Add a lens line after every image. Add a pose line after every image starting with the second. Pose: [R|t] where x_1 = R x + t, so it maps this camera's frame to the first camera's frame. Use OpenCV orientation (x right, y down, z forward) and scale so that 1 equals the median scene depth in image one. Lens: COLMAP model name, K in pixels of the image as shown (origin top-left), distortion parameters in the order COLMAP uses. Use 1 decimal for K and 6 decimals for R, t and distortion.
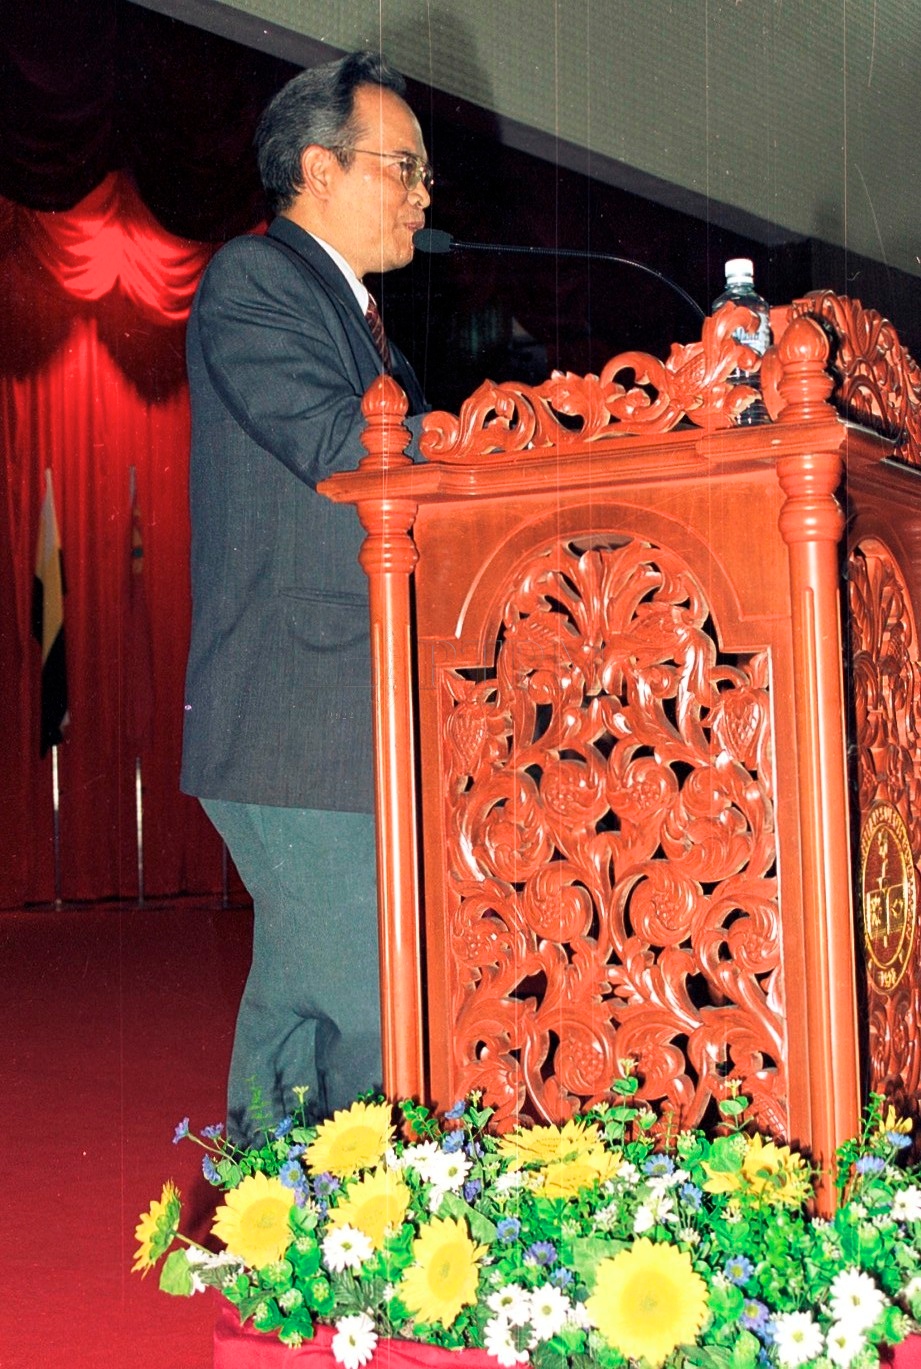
lens RADIAL K [[2452.4, 0, 459.0], [0, 2452.4, 571.3], [0, 0, 1]] dist [-0.058166, 0.043243]
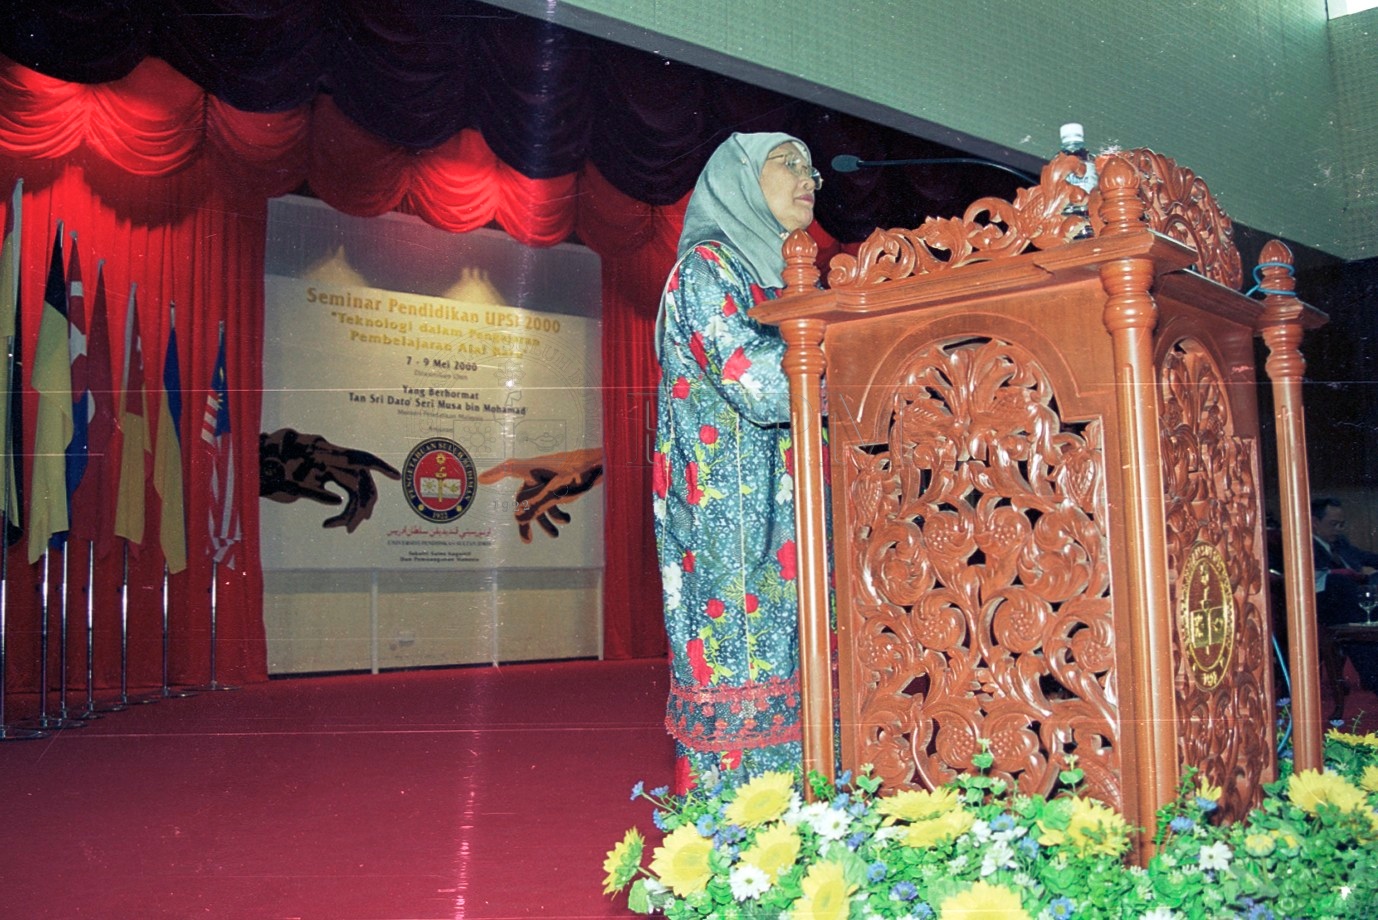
lens RADIAL K [[1462.6, 0, 734.7], [0, 1462.6, 441.8], [0, 0, 1]] dist [-0.138023, 0.013884]
pose [[0.975707, -0.036353, -0.216043, 0.105776], [0.030481, 0.999071, -0.030454, 0.061671], [0.216950, 0.023129, 0.975909, 0.226509]]
